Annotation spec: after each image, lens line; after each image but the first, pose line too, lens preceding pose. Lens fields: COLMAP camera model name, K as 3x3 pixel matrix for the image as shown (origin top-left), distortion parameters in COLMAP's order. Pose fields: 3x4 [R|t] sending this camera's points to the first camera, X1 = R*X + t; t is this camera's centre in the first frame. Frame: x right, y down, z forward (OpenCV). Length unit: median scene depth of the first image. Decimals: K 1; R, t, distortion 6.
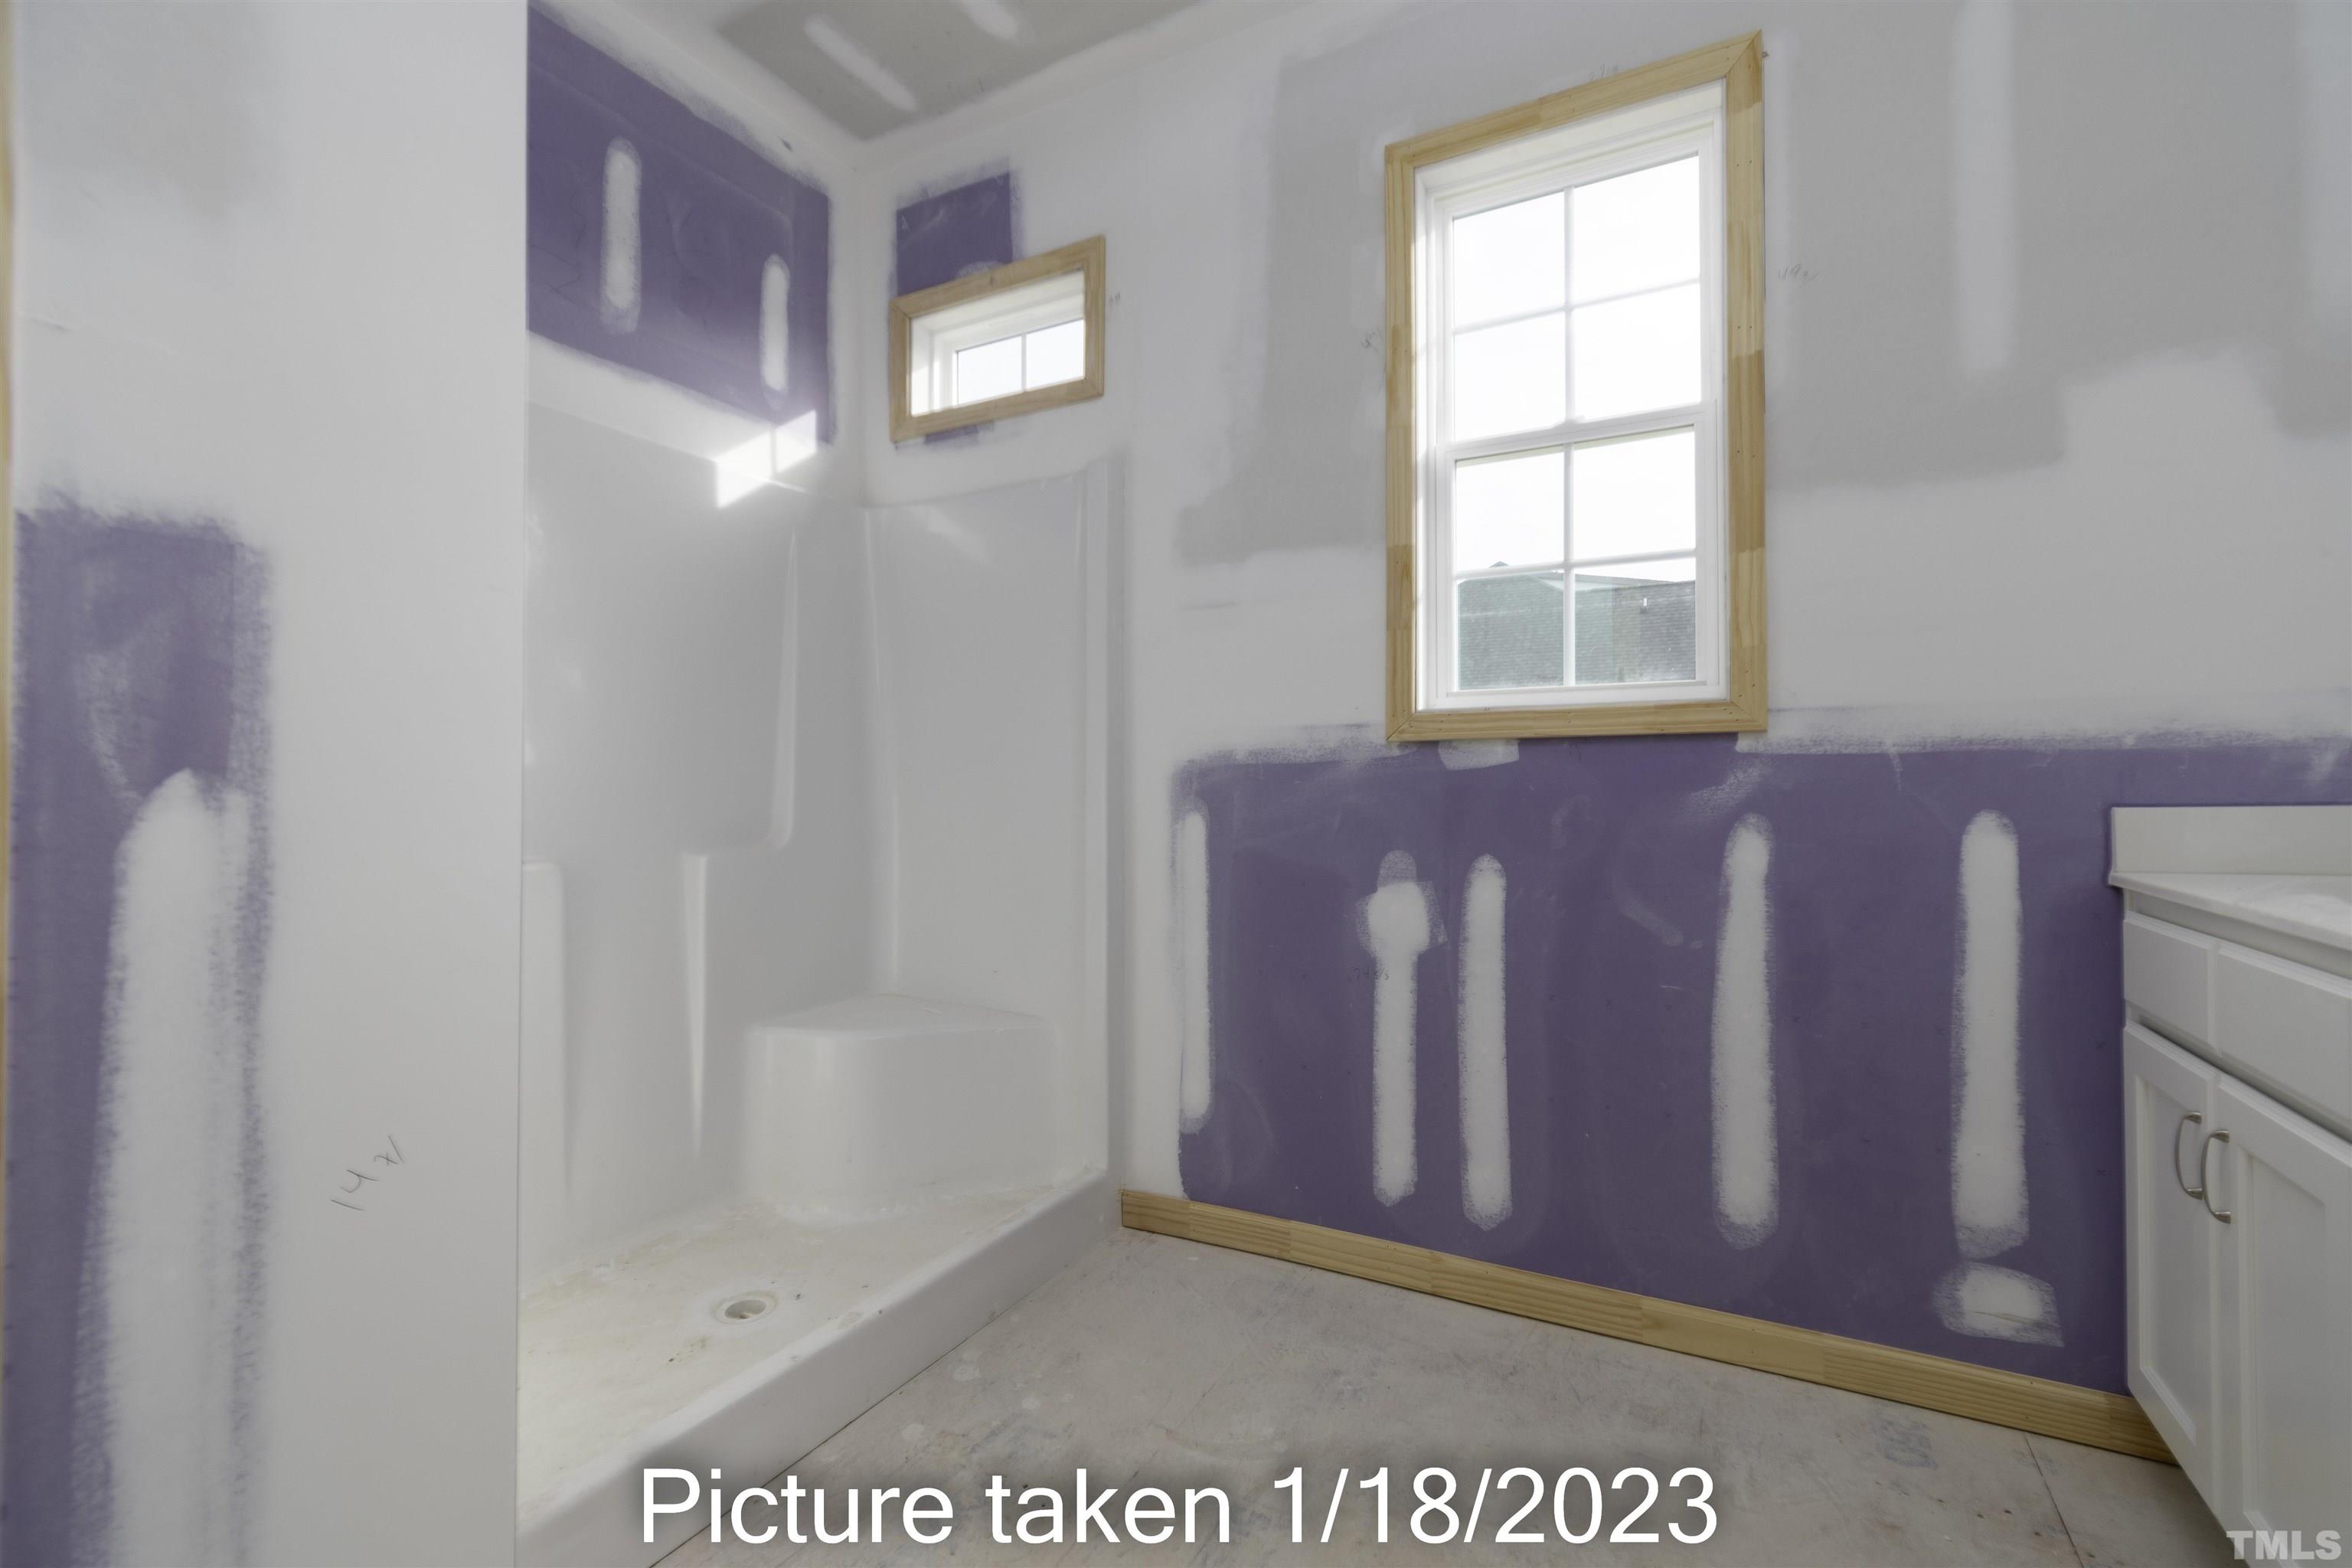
lens RADIAL K [[1020.1, 0, 1176.4], [0, 1020.1, 772.5], [0, 0, 1]] dist [-0.000029, -0.000179]
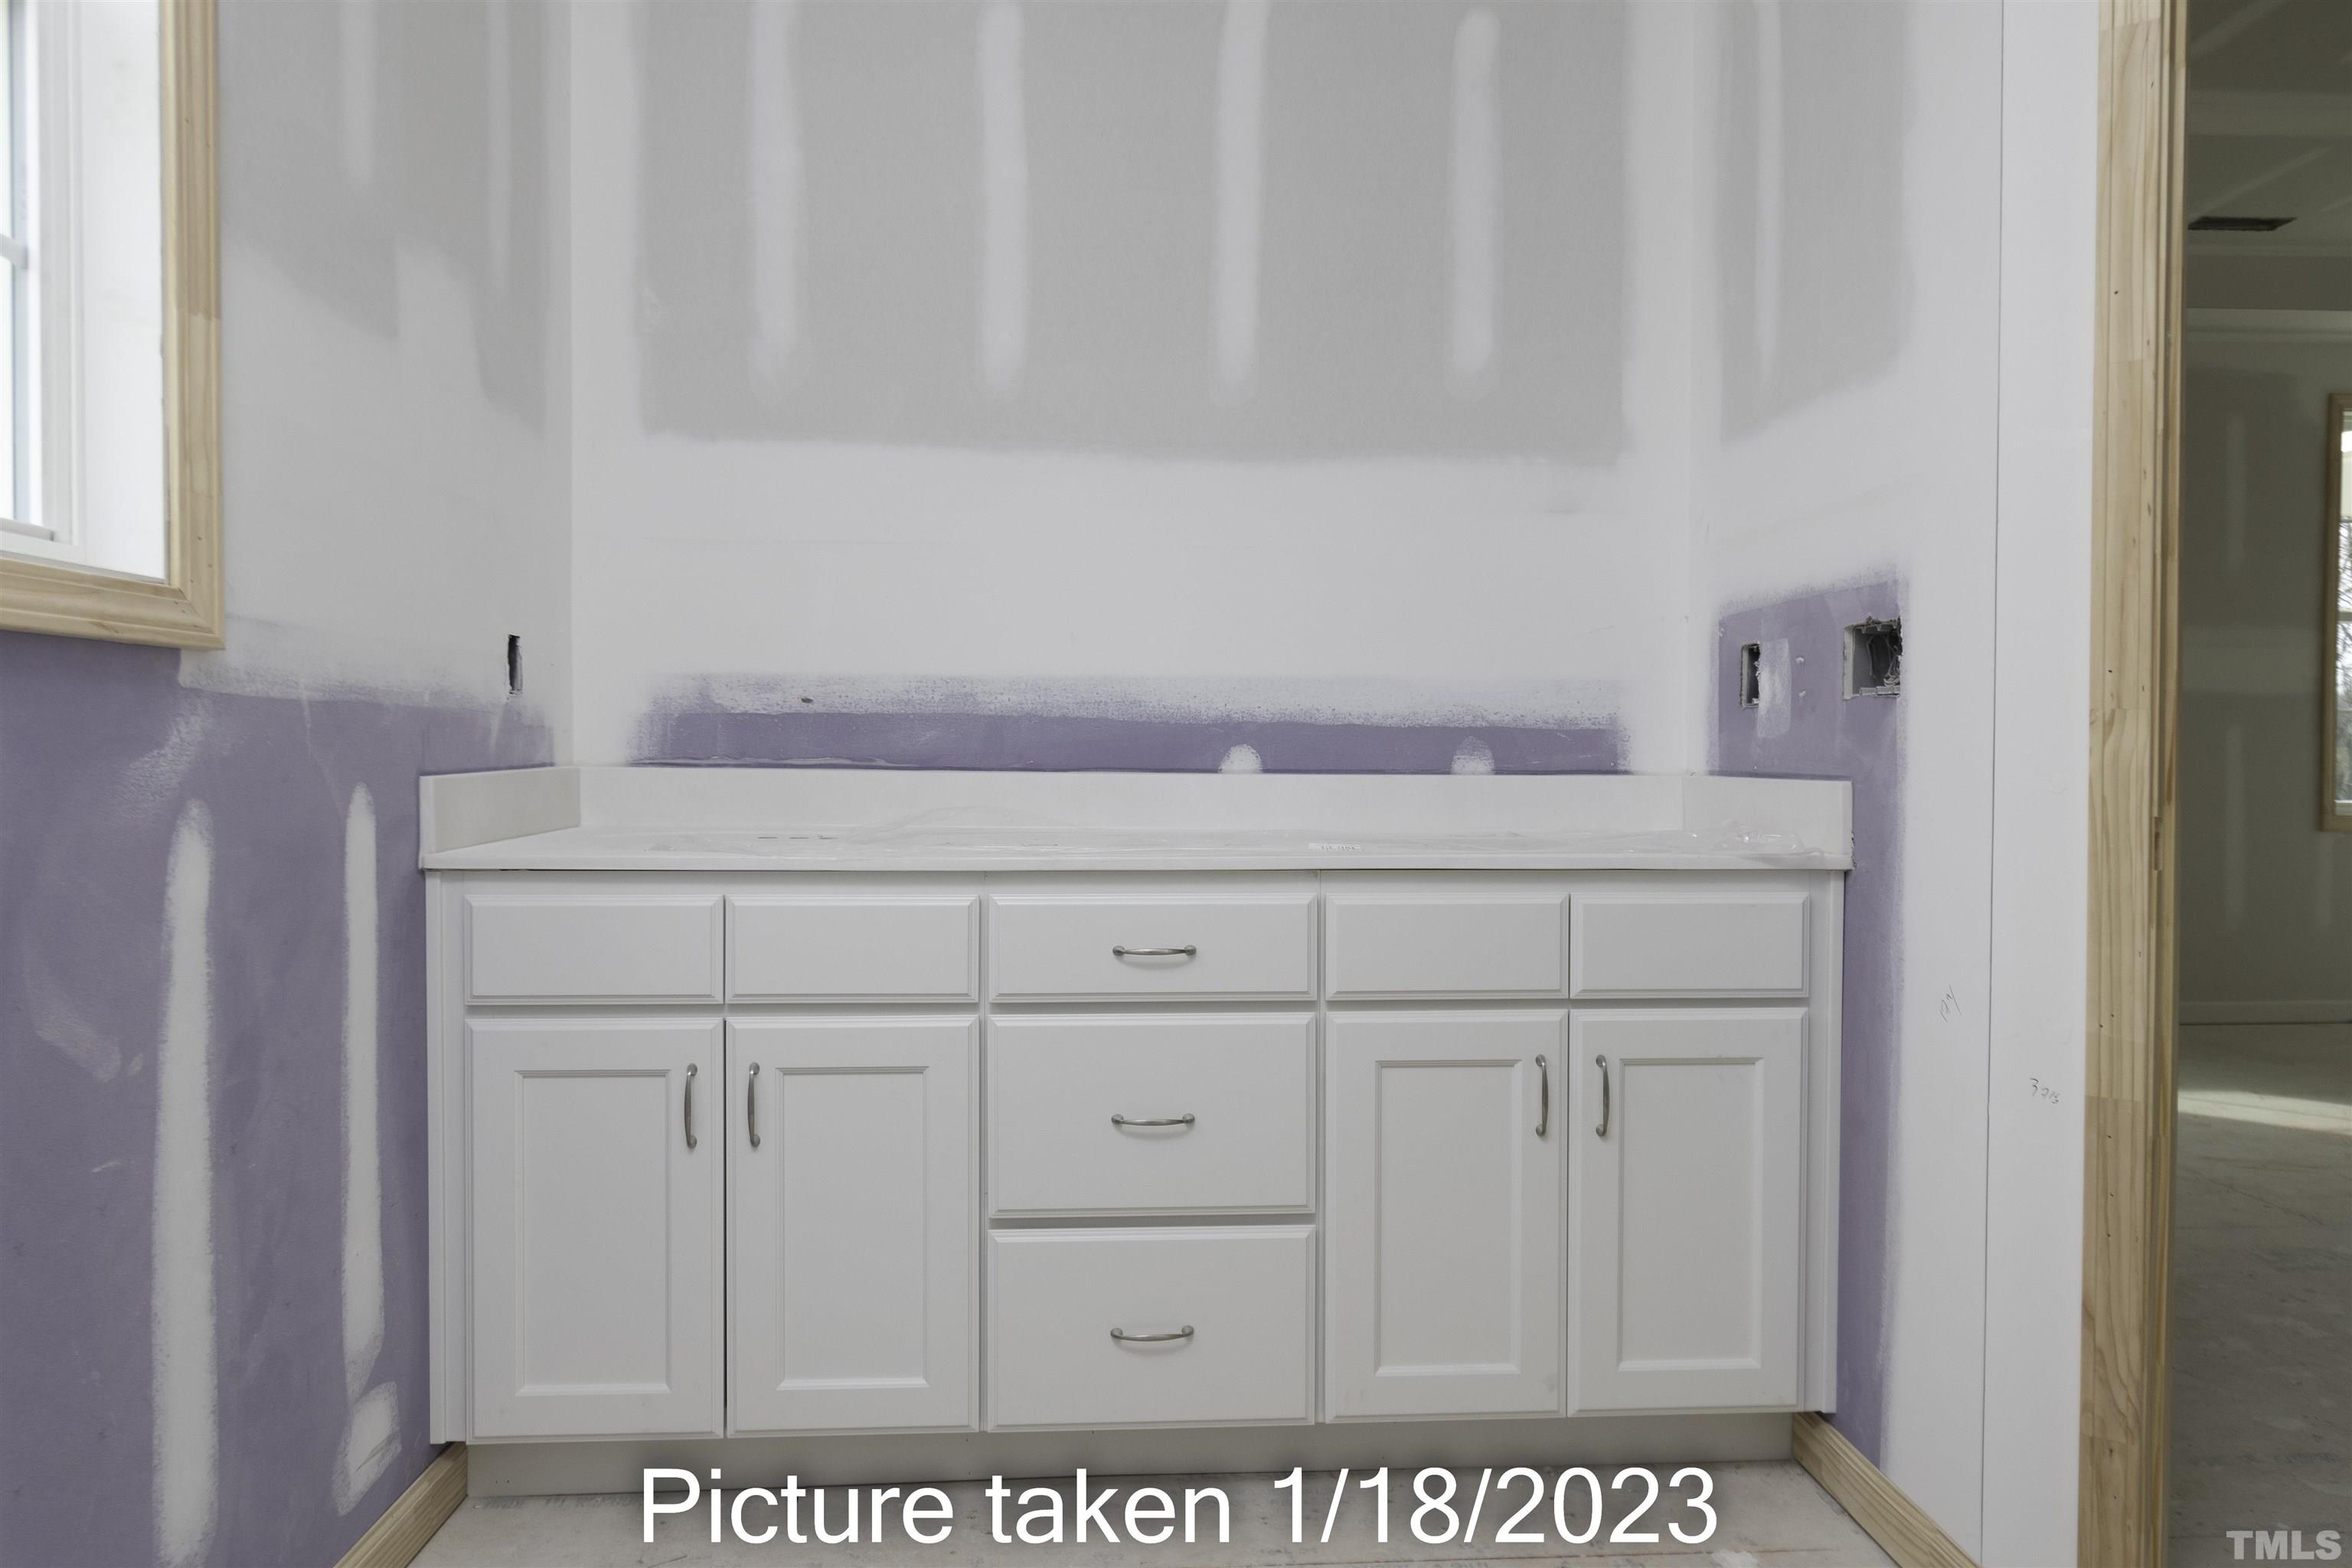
lens RADIAL K [[1491.5, 0, 1175.0], [0, 1491.5, 790.4], [0, 0, 1]] dist [-0.002189, -0.002618]
pose [[-0.515822, -0.019585, 0.856472, -0.385706], [-0.008894, 0.999807, 0.017505, 0.016513], [-0.856650, 0.001412, -0.515896, 0.957512]]
